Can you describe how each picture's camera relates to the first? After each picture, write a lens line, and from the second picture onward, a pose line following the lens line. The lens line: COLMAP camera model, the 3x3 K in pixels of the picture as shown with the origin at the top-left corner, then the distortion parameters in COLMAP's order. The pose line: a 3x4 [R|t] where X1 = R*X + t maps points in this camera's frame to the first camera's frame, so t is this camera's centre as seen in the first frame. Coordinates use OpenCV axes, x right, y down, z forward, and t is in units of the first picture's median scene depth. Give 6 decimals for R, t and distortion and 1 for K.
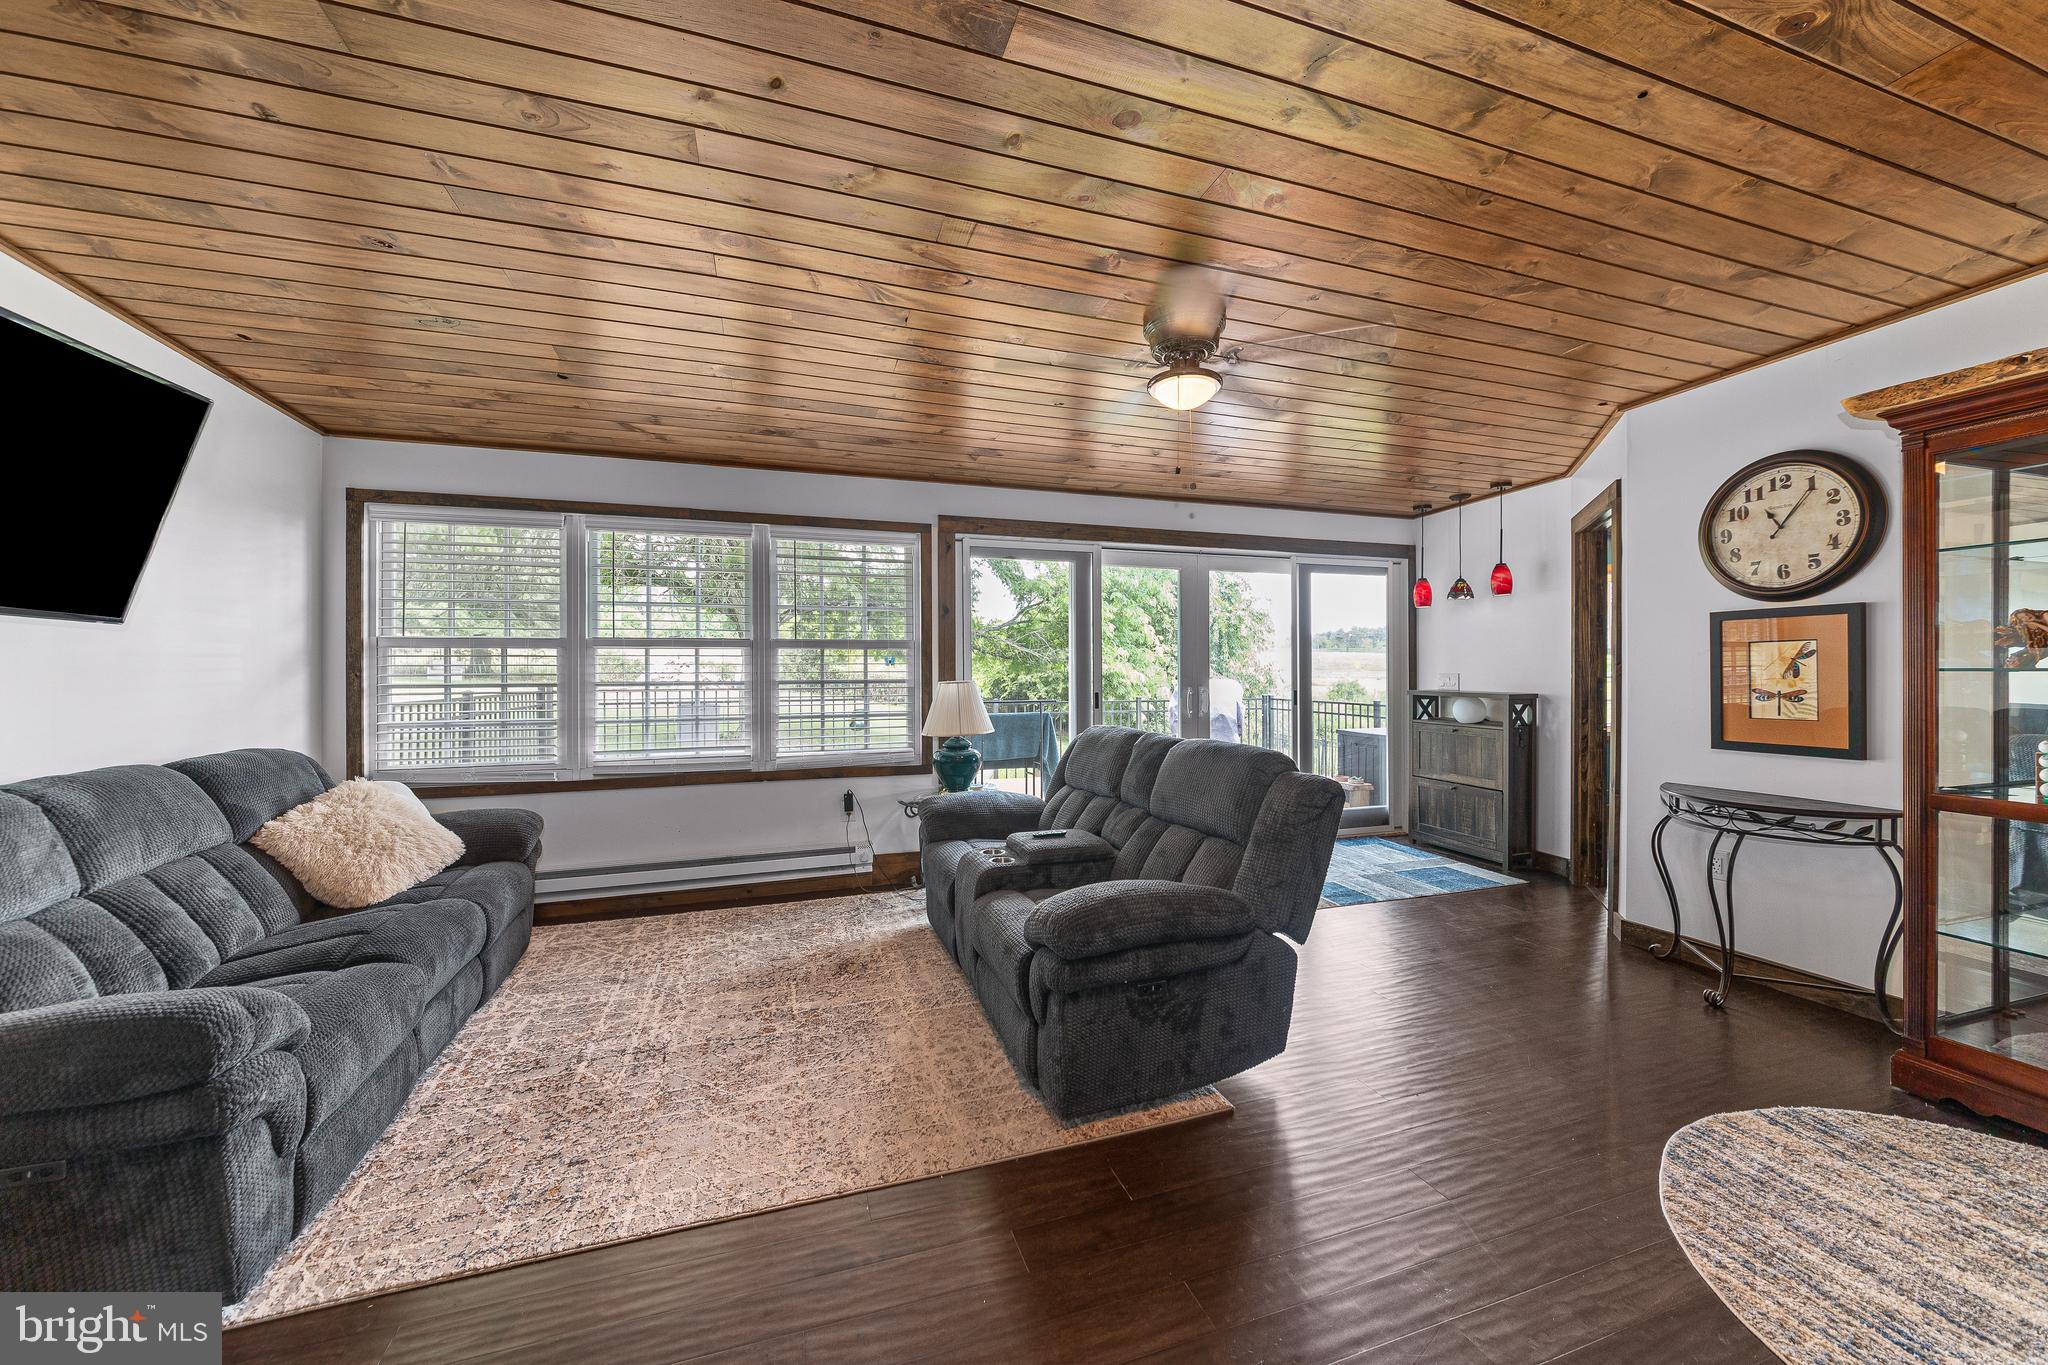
lens RADIAL K [[786.6, 0, 1040.9], [0, 786.6, 675.3], [0, 0, 1]] dist [0.001300, -0.000438]
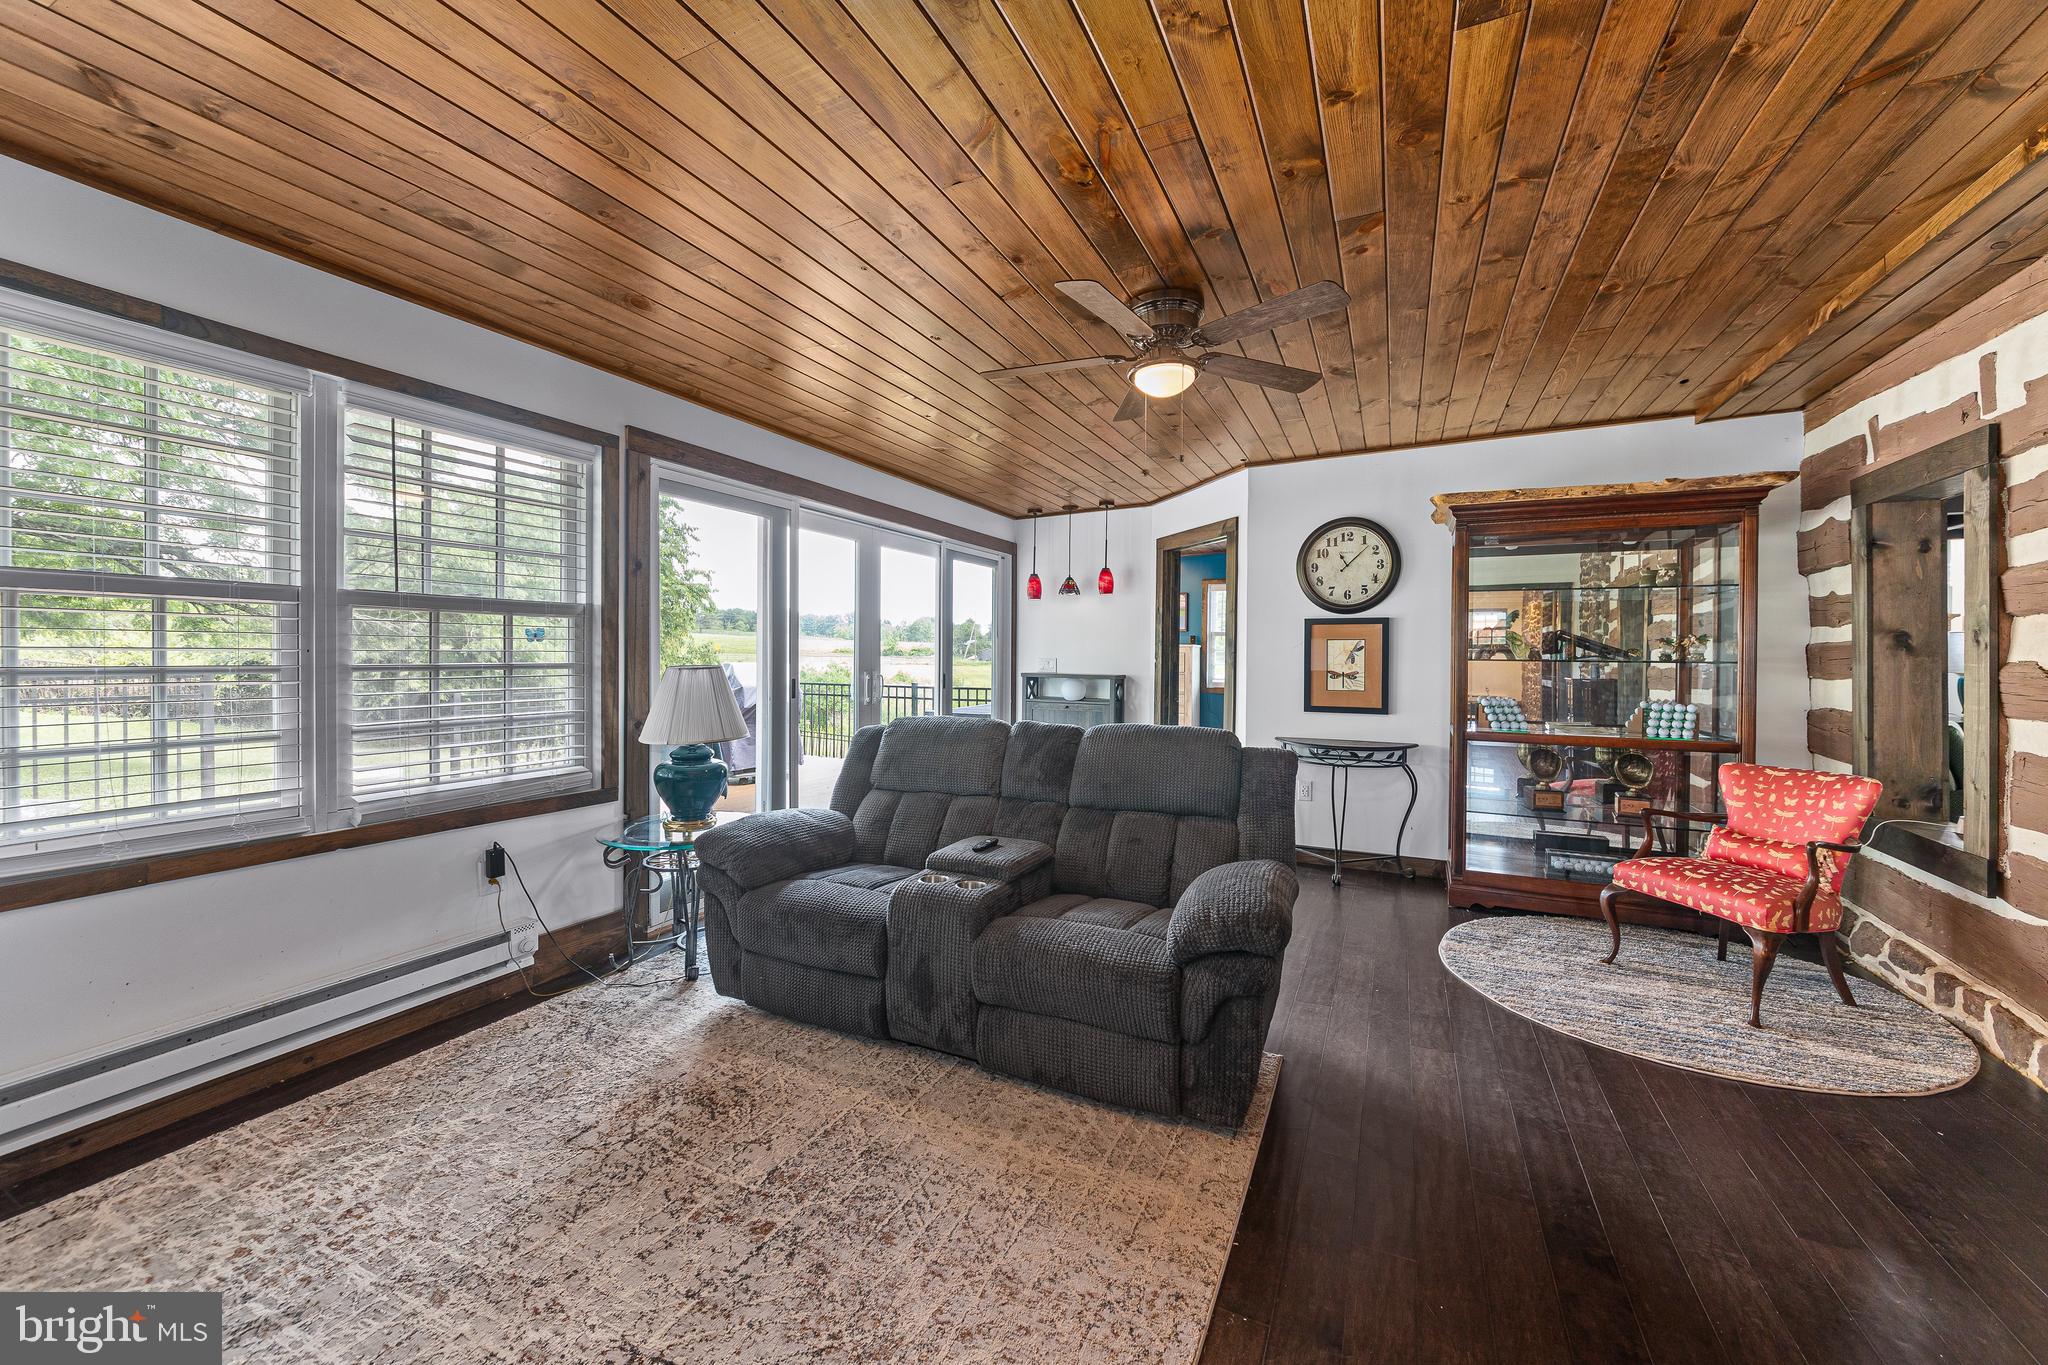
lens RADIAL K [[793.9, 0, 1071.6], [0, 793.9, 664.0], [0, 0, 1]] dist [-0.004028, -0.000597]
pose [[0.674075, 0.001638, 0.738661, -0.471056], [-0.007255, 0.999964, 0.004402, 0.000723], [-0.738628, -0.008326, 0.674062, 0.294615]]
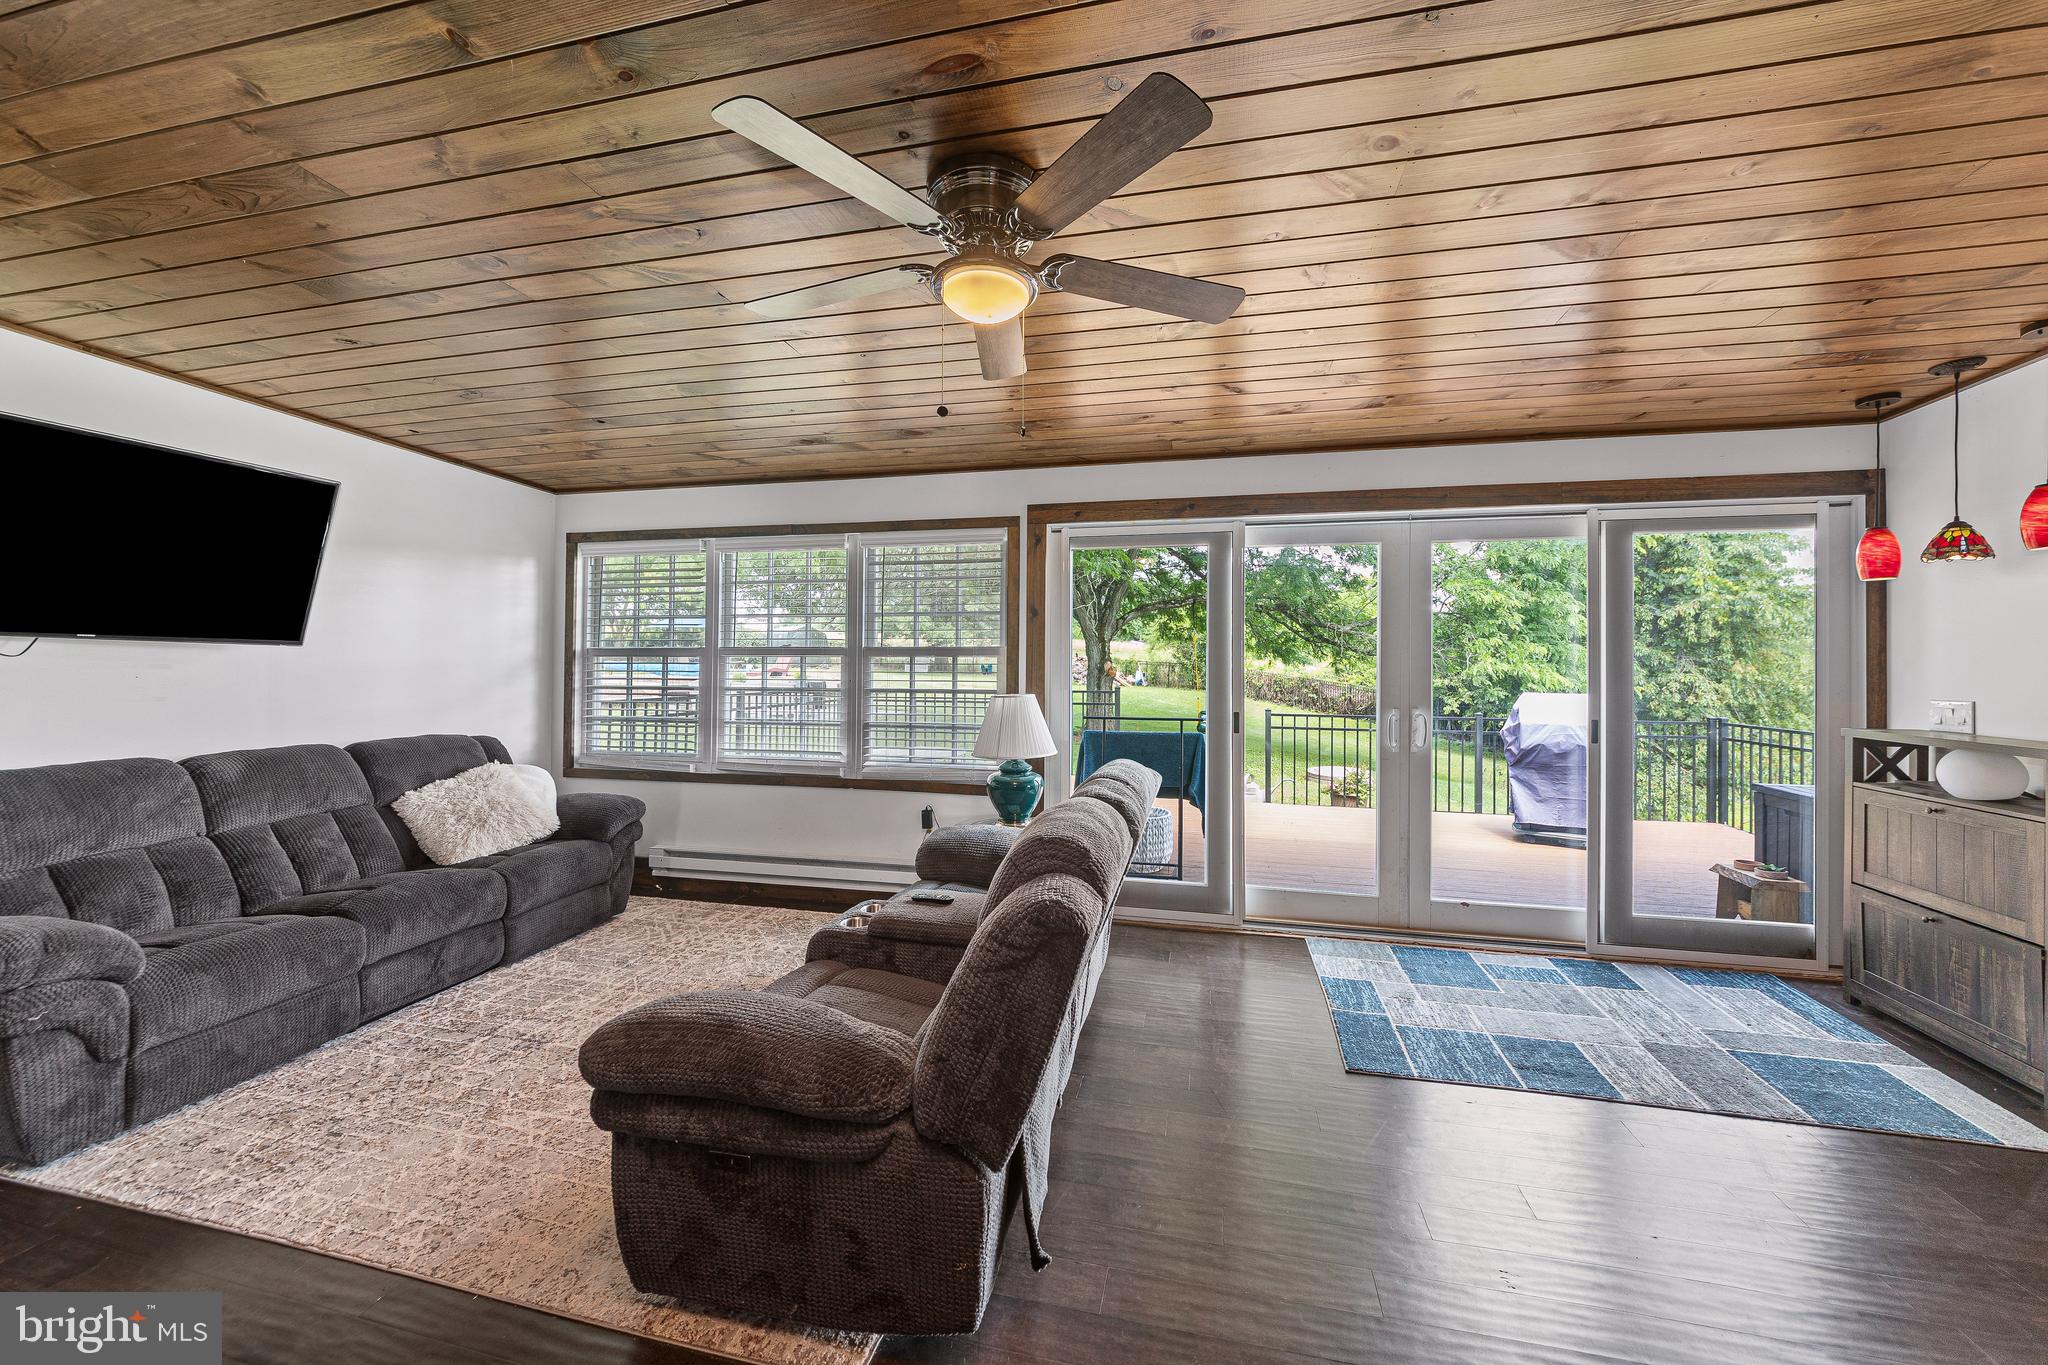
lens RADIAL K [[786.6, 0, 1036.0], [0, 786.6, 666.0], [0, 0, 1]] dist [0.001300, -0.000438]
pose [[0.835836, 0.009553, -0.548896, 0.450424], [-0.013193, 0.999909, -0.002687, -0.025625], [0.548821, 0.009487, 0.835886, 0.330727]]
